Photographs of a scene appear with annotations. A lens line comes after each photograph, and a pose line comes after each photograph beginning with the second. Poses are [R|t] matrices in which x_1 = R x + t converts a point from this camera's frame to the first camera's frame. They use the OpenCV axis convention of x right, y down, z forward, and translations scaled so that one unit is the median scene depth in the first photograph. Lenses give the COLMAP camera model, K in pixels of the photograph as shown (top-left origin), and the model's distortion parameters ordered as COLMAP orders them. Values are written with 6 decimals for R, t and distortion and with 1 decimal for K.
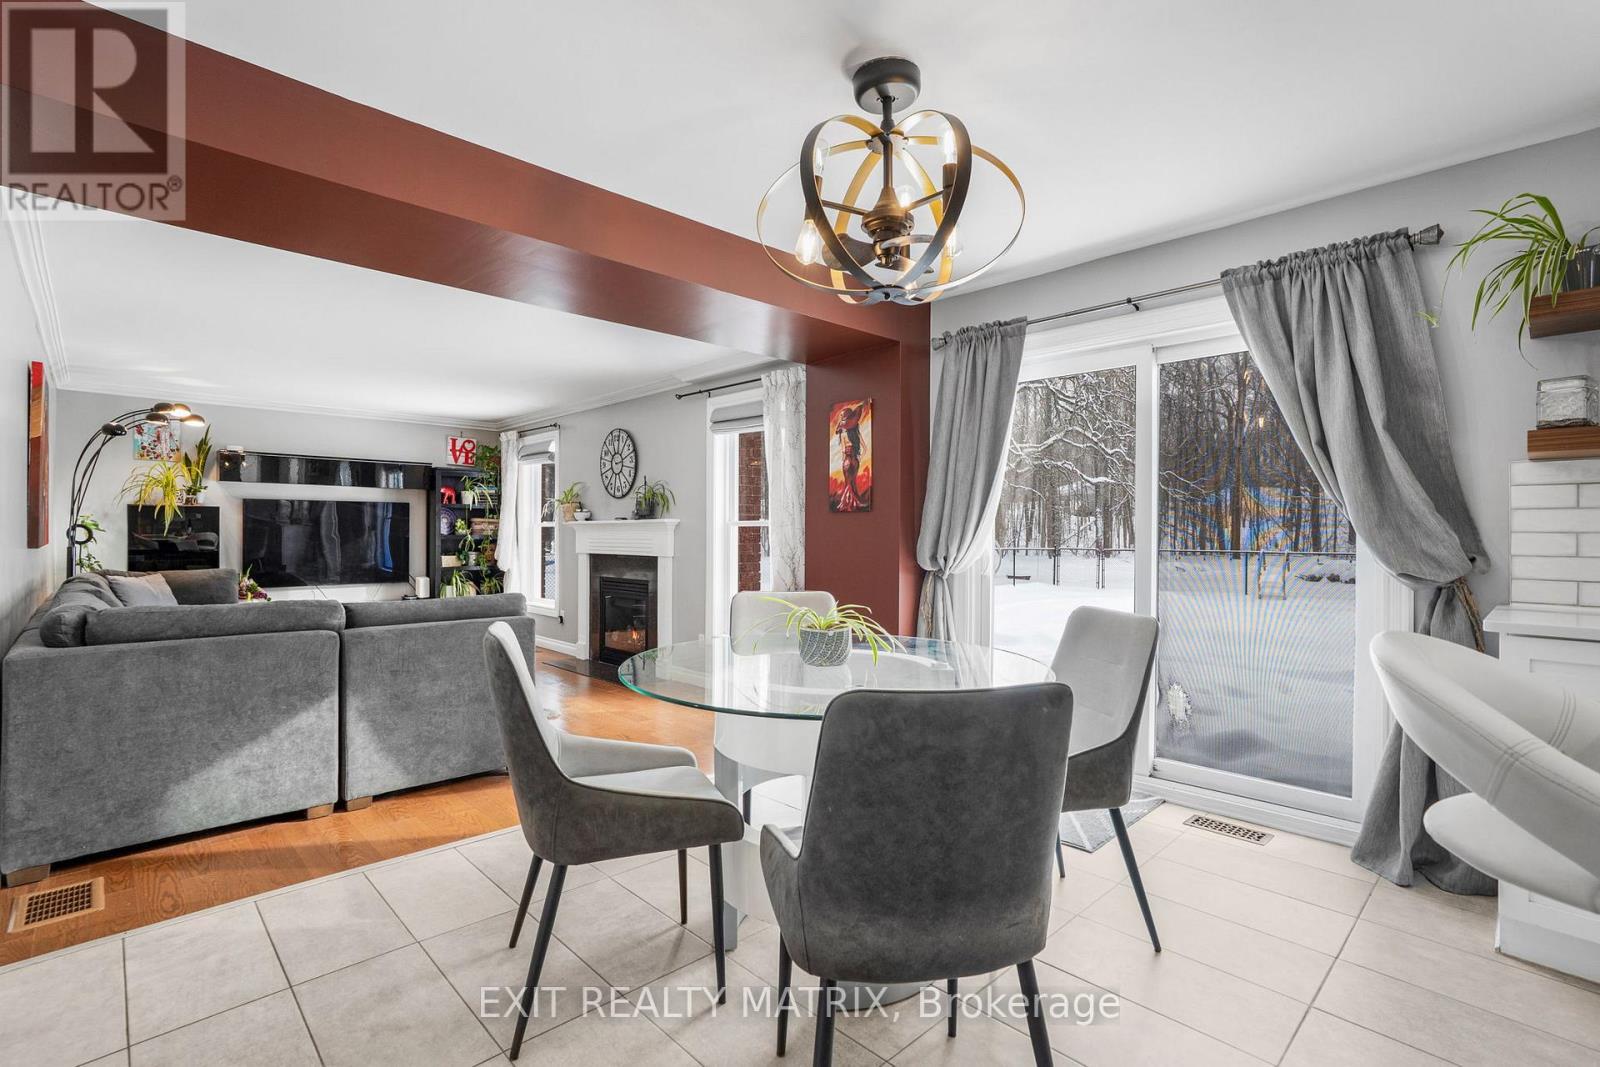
lens RADIAL K [[749.8, 0, 797.0], [0, 749.8, 530.8], [0, 0, 1]] dist [-0.041910, 0.009716]
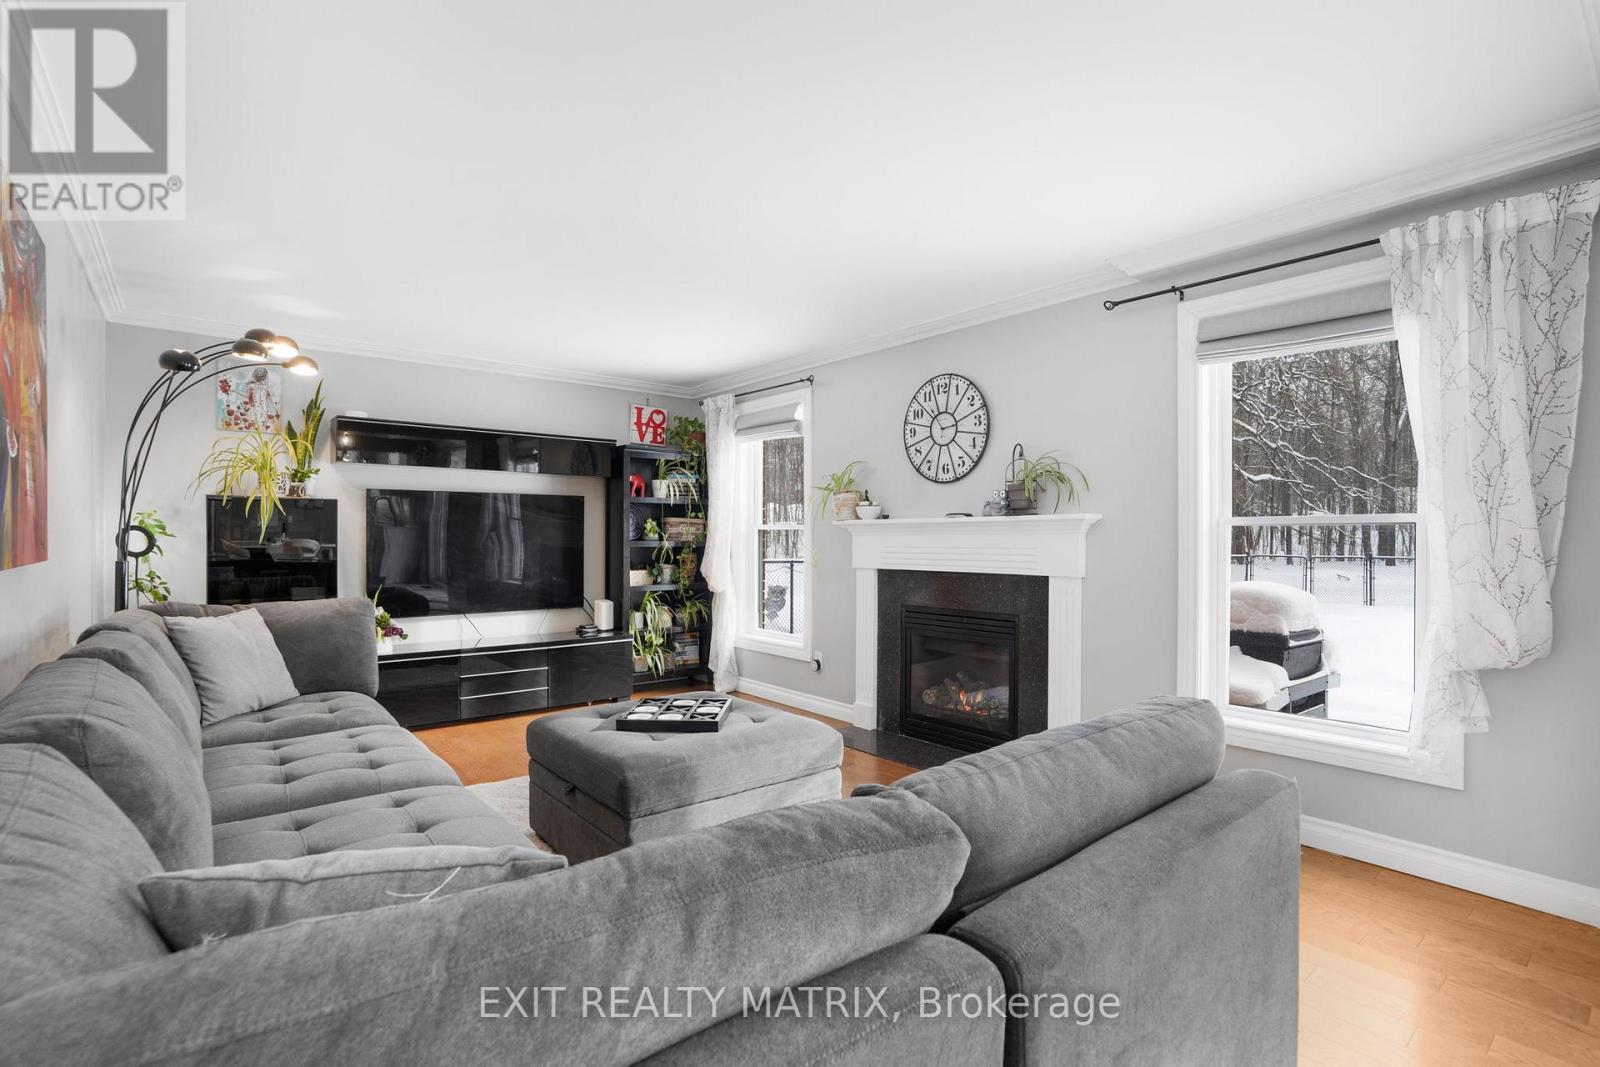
lens RADIAL K [[749.8, 0, 793.3], [0, 749.8, 535.3], [0, 0, 1]] dist [-0.041910, 0.009716]
pose [[0.997000, -0.001541, -0.077393, -0.323348], [0.001504, 0.999999, -0.000546, 0.000616], [0.077393, 0.000428, 0.997001, 0.362771]]
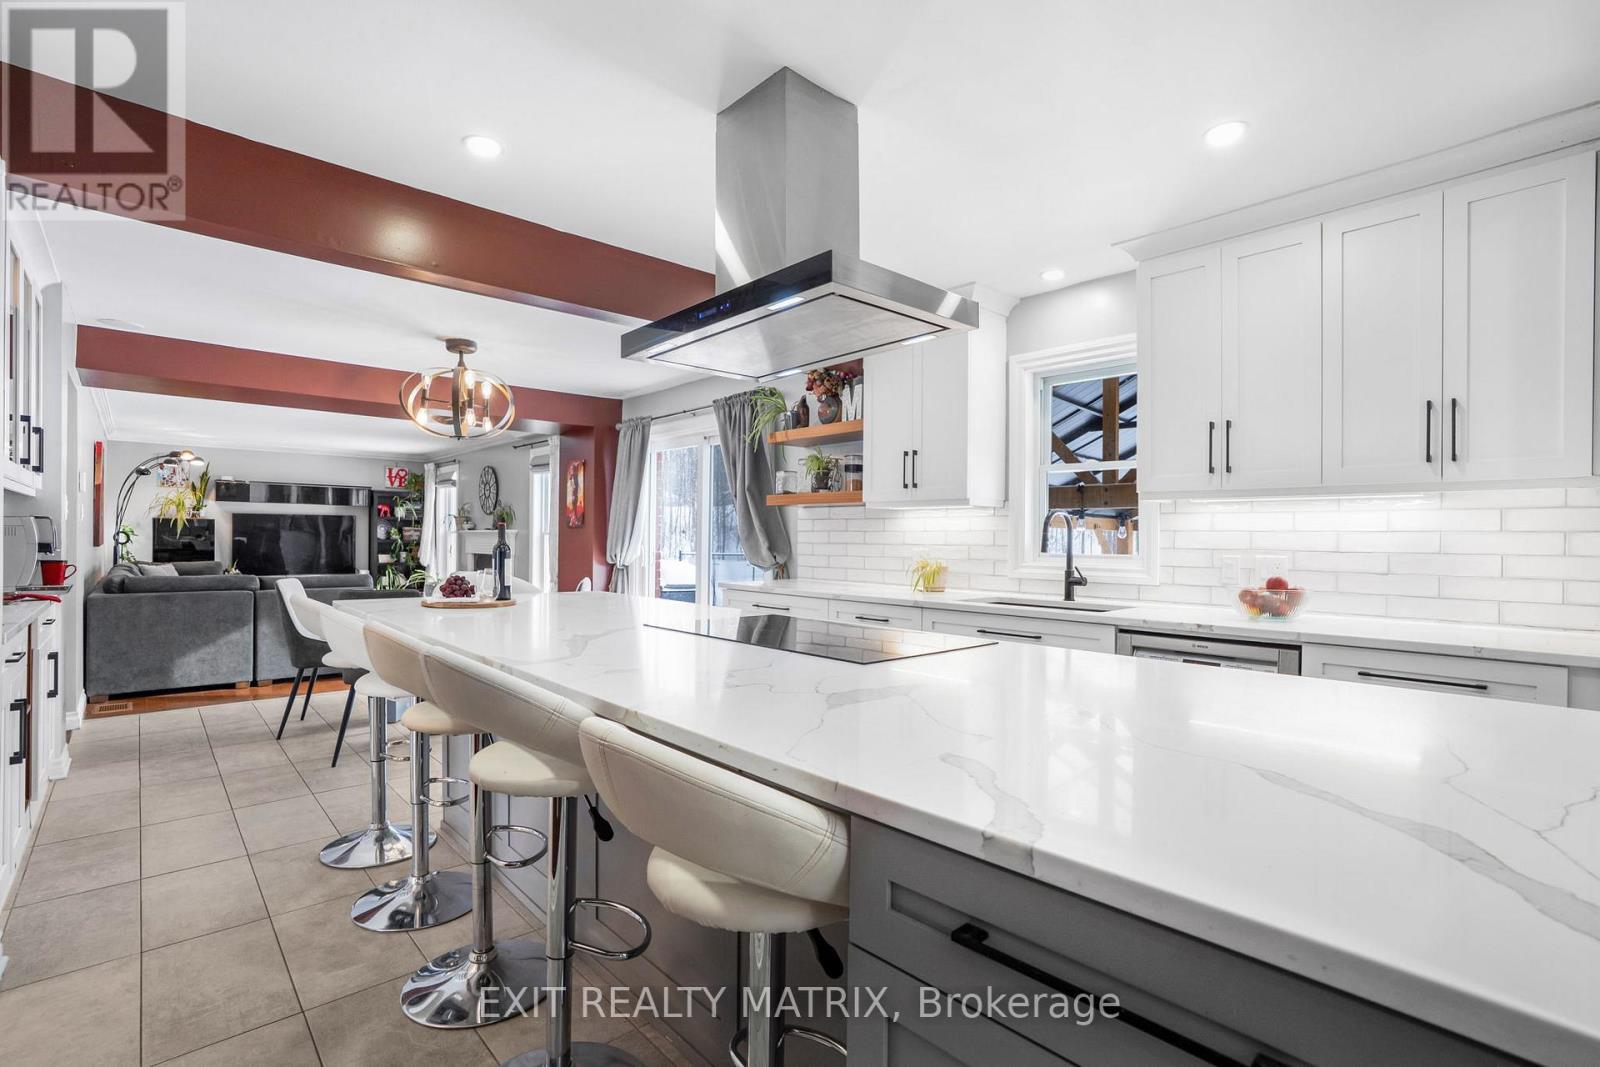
lens RADIAL K [[749.8, 0, 798.4], [0, 749.8, 542.2], [0, 0, 1]] dist [-0.041910, 0.009716]
pose [[0.999514, 0.006866, -0.030418, 0.405957], [-0.006587, 0.999935, 0.009273, -0.008369], [0.030480, -0.009068, 0.999494, -0.410335]]
